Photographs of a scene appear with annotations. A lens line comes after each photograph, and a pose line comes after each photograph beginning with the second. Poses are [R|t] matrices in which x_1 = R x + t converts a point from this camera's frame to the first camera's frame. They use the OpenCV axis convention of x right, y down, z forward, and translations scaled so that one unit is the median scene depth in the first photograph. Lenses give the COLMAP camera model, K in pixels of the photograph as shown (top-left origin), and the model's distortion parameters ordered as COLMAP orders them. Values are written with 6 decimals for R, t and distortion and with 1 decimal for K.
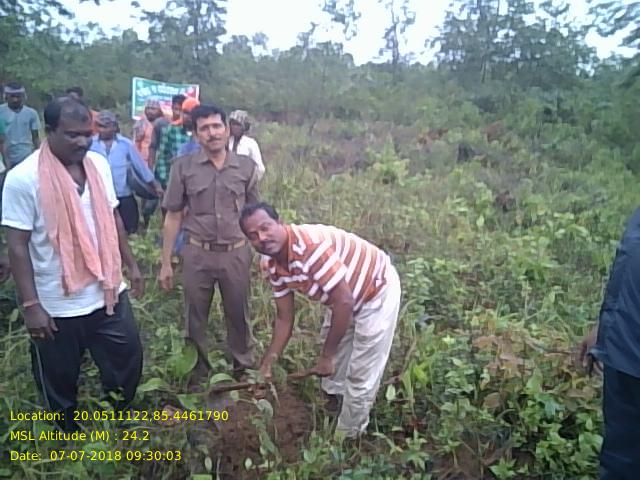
lens RADIAL K [[531.1, 0, 318.5], [0, 531.1, 233.4], [0, 0, 1]] dist [0.068083, -0.122916]
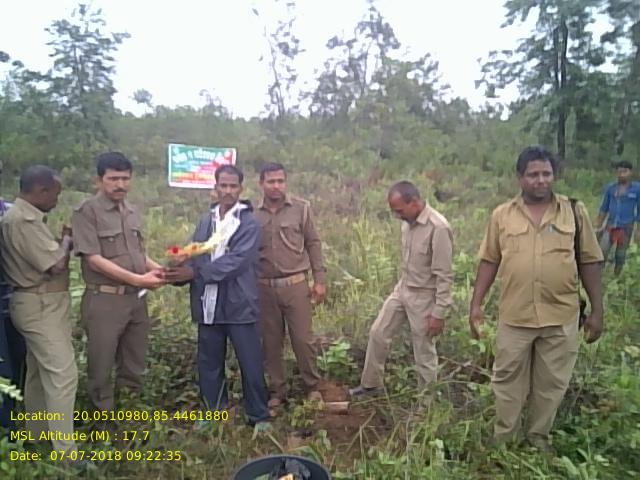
lens RADIAL K [[521.3, 0, 318.4], [0, 521.3, 239.9], [0, 0, 1]] dist [0.081755, -0.141214]
pose [[0.960787, -0.093391, 0.261086, -0.181978], [0.112780, 0.991791, -0.060258, -0.012850], [-0.253315, 0.087341, 0.963433, 0.003213]]
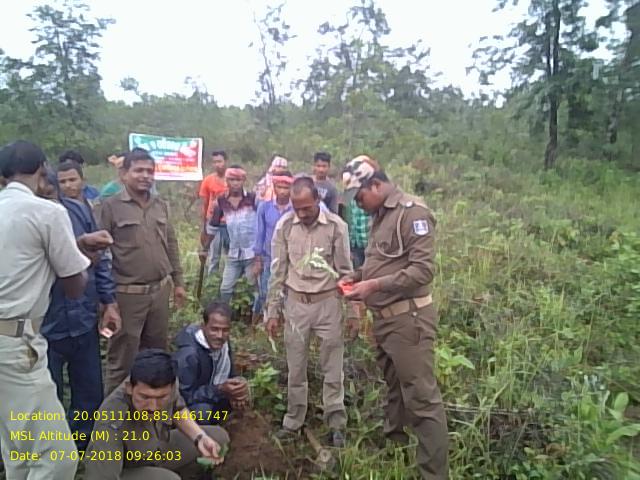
lens RADIAL K [[521.8, 0, 318.0], [0, 521.8, 241.6], [0, 0, 1]] dist [0.082992, -0.137261]
pose [[0.959378, -0.102212, 0.262958, -0.151575], [0.115502, 0.992671, -0.035548, -0.017046], [-0.257398, 0.064476, 0.964152, 0.020056]]
